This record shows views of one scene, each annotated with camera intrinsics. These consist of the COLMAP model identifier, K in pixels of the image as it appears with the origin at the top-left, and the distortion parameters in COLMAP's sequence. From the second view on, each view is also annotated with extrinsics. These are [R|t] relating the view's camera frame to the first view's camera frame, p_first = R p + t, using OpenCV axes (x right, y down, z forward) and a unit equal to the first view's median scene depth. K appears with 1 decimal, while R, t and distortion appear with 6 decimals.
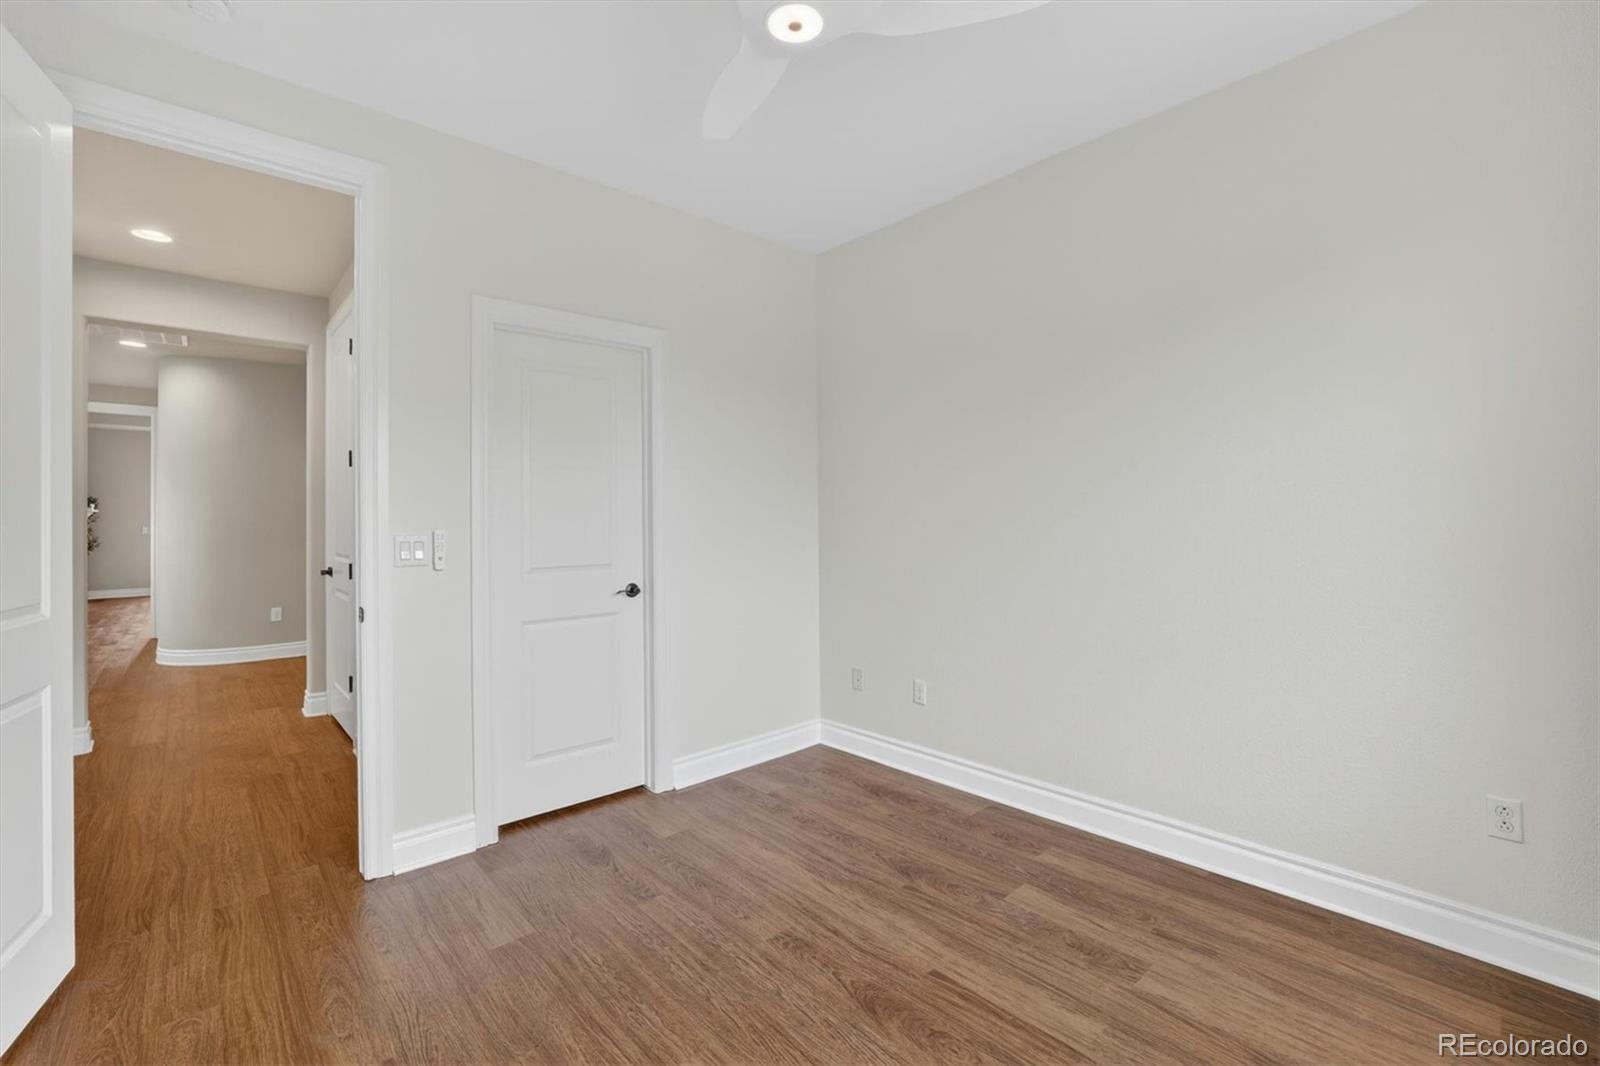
lens RADIAL K [[694.8, 0, 793.5], [0, 694.8, 523.3], [0, 0, 1]] dist [-0.000673, 0.003571]
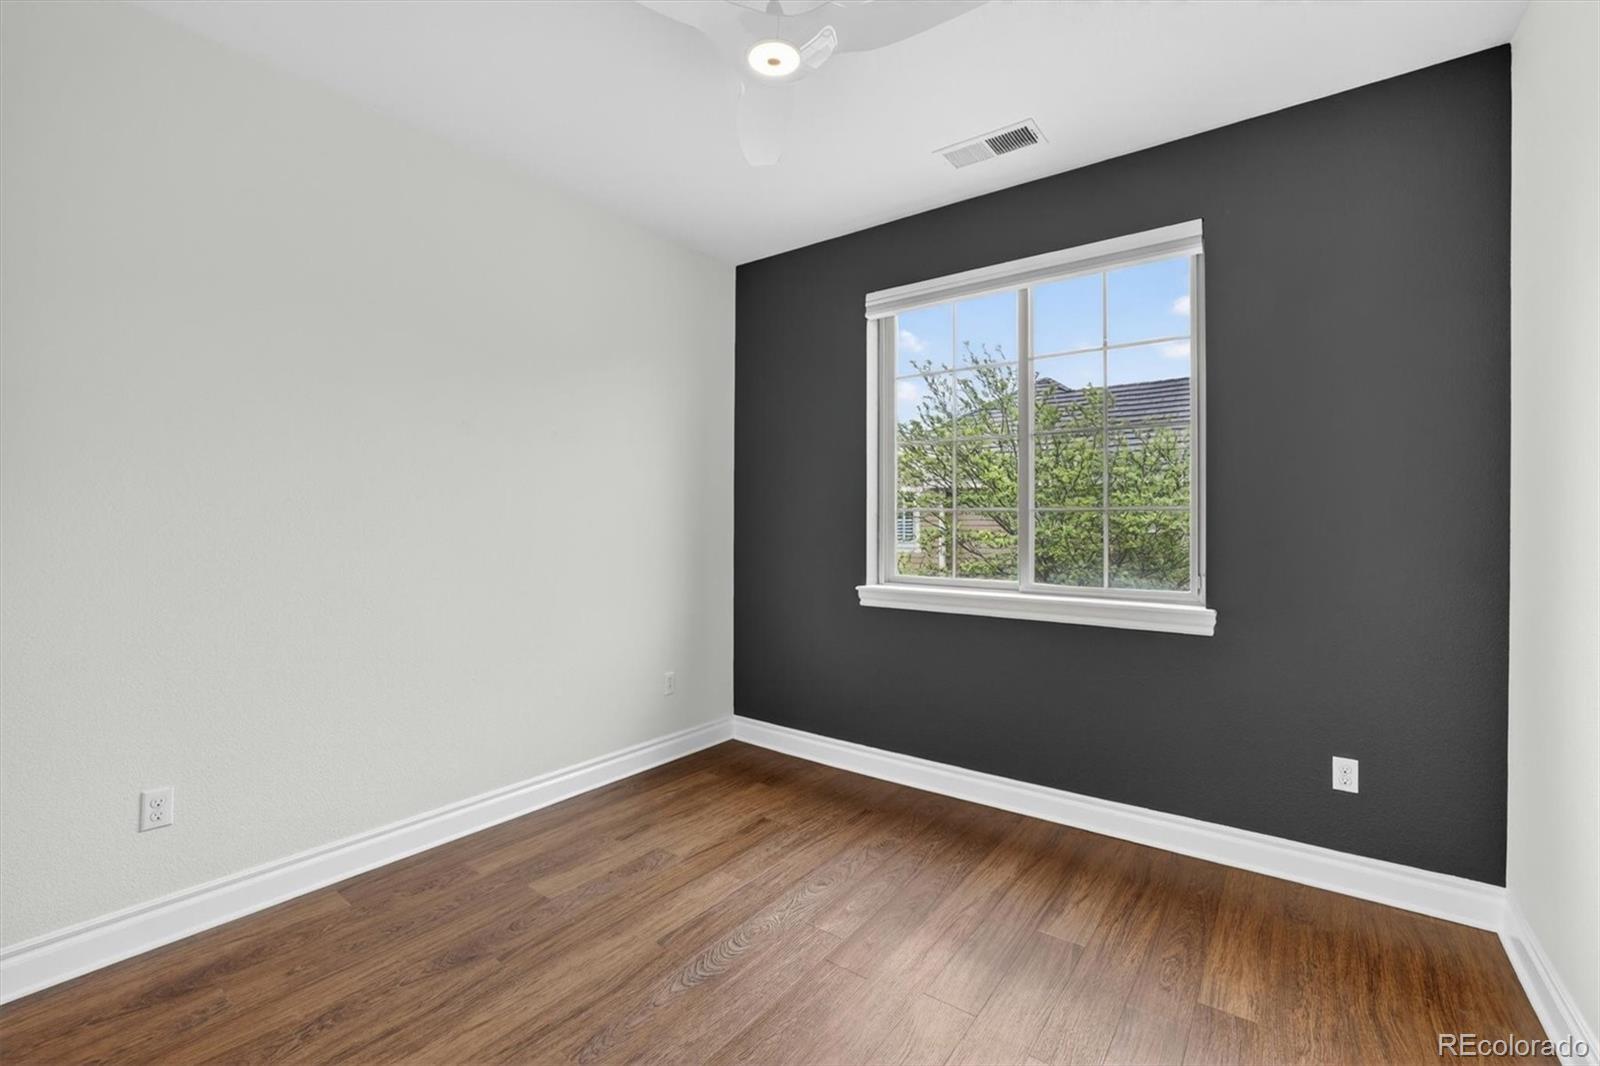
lens RADIAL K [[694.8, 0, 792.6], [0, 694.8, 533.5], [0, 0, 1]] dist [-0.000673, 0.003571]
pose [[-0.181752, -0.000048, 0.983344, -0.756504], [0.000220, 1.000000, 0.000090, 0.005686], [-0.983344, 0.000233, -0.181752, 0.829097]]
